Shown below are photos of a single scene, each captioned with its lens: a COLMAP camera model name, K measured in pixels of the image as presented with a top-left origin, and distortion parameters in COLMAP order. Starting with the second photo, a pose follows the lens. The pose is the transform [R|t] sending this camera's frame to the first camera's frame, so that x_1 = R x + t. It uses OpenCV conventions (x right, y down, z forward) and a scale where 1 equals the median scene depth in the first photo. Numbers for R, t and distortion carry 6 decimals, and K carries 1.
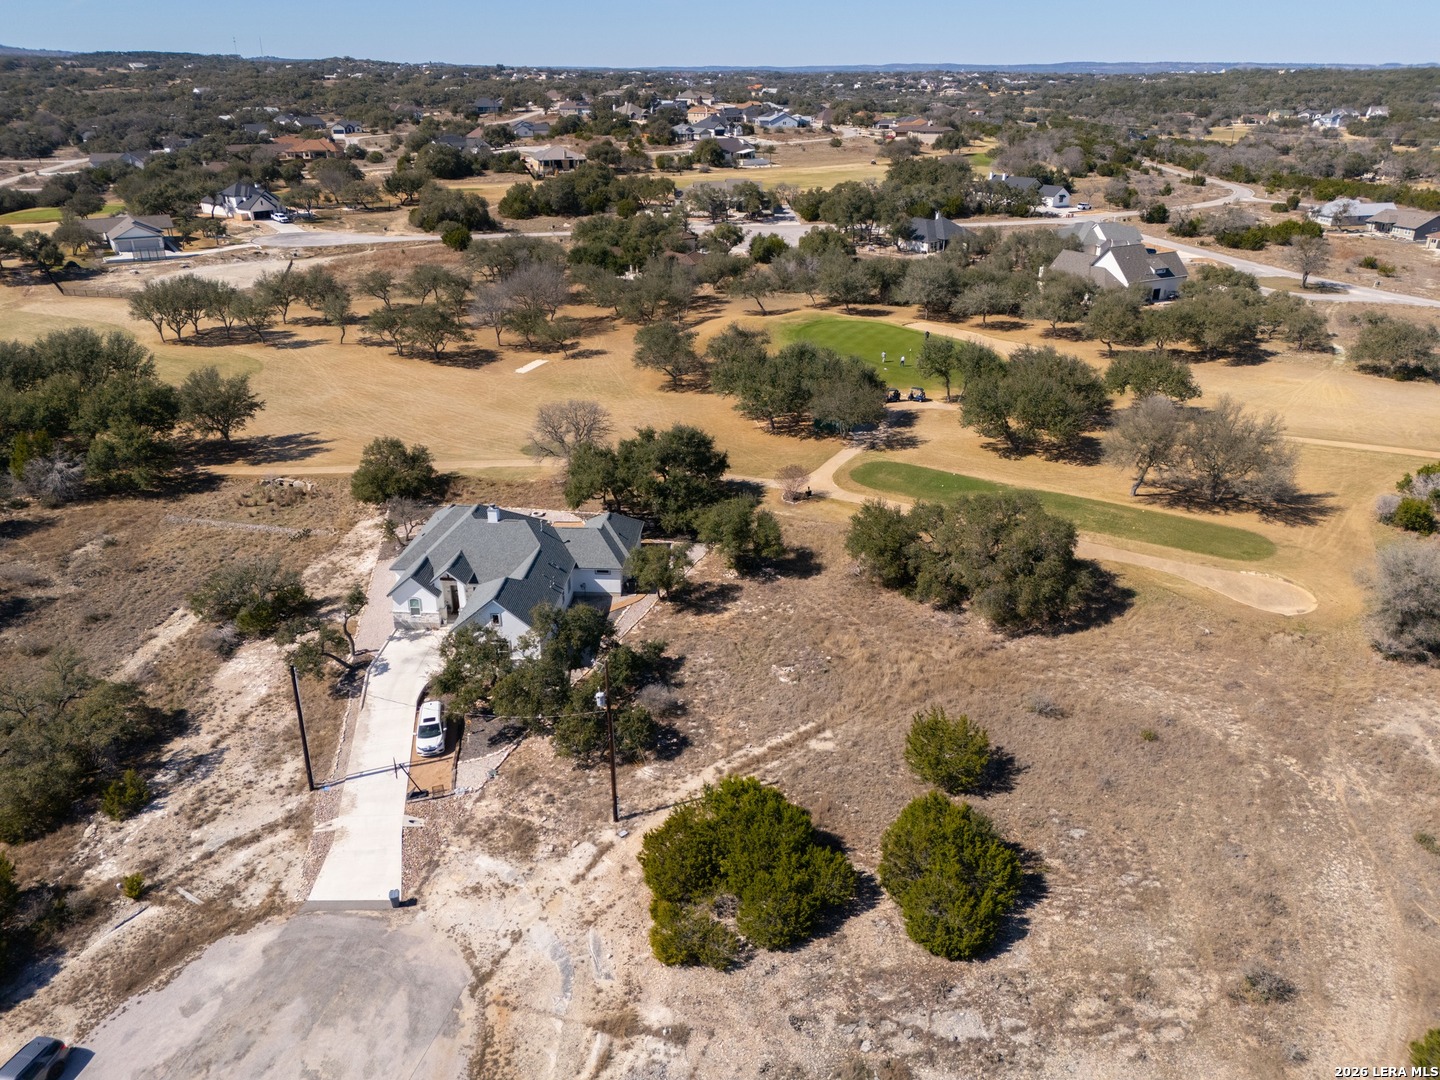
lens RADIAL K [[1058.3, 0, 723.4], [0, 1058.3, 534.5], [0, 0, 1]] dist [0.070954, -0.065875]
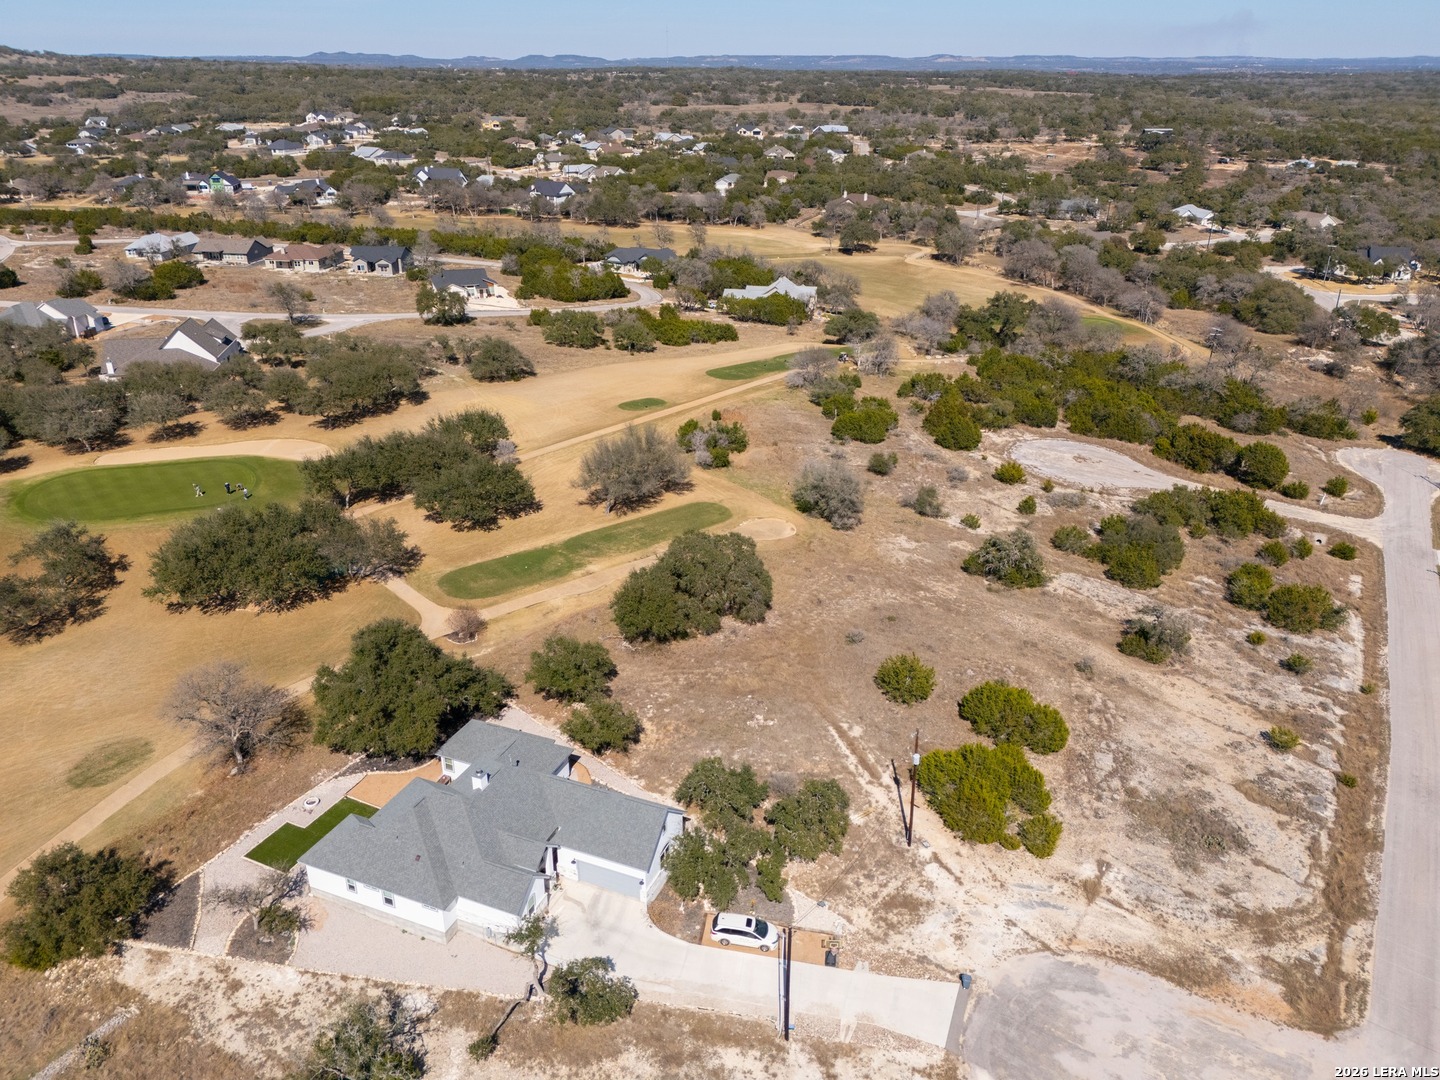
lens RADIAL K [[1058.3, 0, 724.2], [0, 1058.3, 538.1], [0, 0, 1]] dist [0.070954, -0.065875]
pose [[0.332016, -0.385954, 0.860700, -0.911114], [0.371026, 0.892345, 0.257020, -0.382400], [-0.867240, 0.234007, 0.439472, 0.426124]]
